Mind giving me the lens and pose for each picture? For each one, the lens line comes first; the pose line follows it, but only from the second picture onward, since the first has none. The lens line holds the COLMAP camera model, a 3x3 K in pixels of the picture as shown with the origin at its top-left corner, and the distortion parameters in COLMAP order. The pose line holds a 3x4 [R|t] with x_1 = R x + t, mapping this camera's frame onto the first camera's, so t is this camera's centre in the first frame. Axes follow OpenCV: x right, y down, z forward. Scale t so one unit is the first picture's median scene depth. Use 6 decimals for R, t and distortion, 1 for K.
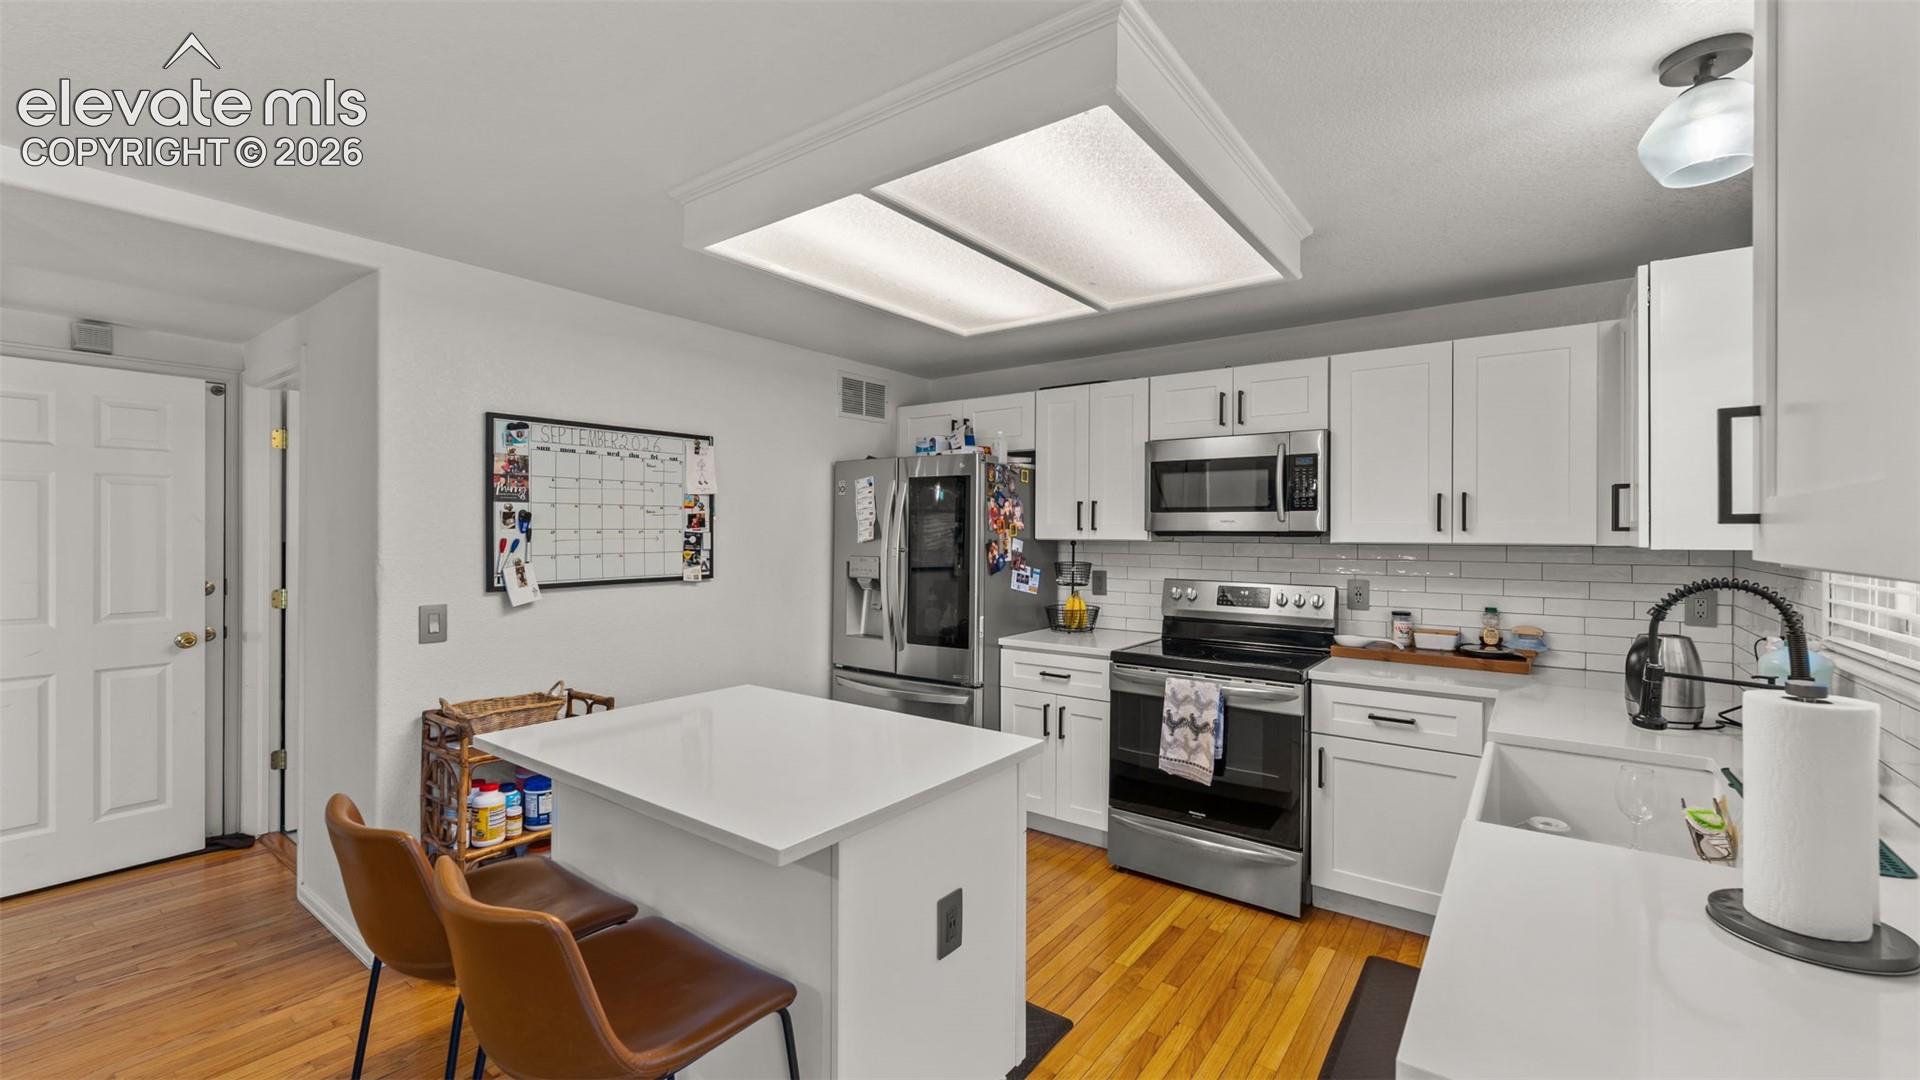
lens RADIAL K [[779.4, 0, 958.5], [0, 779.4, 531.9], [0, 0, 1]] dist [-0.000306, -0.000503]
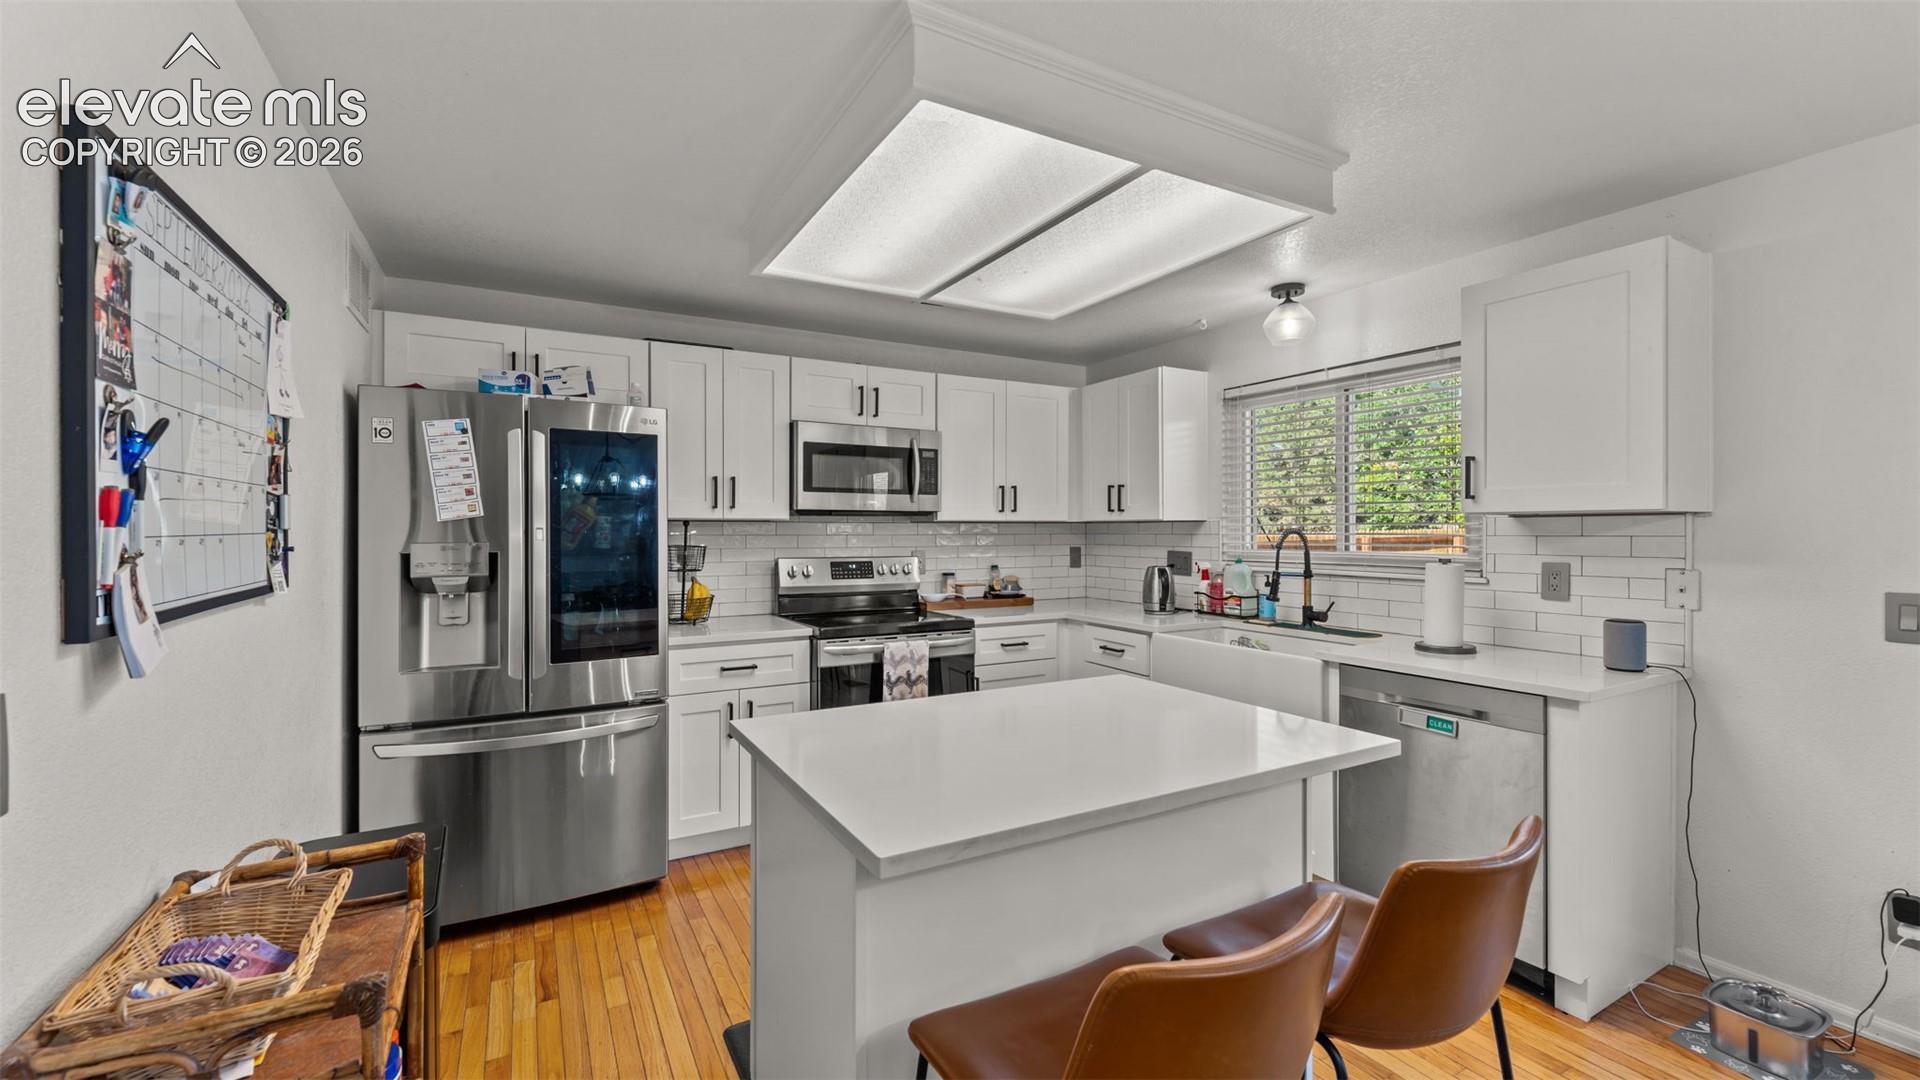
lens RADIAL K [[779.4, 0, 961.1], [0, 779.4, 528.3], [0, 0, 1]] dist [-0.000306, -0.000503]
pose [[0.407474, -0.001990, 0.913215, -0.669231], [0.002628, 0.999996, 0.001007, 0.025458], [-0.913213, 0.001990, 0.407477, 0.452262]]
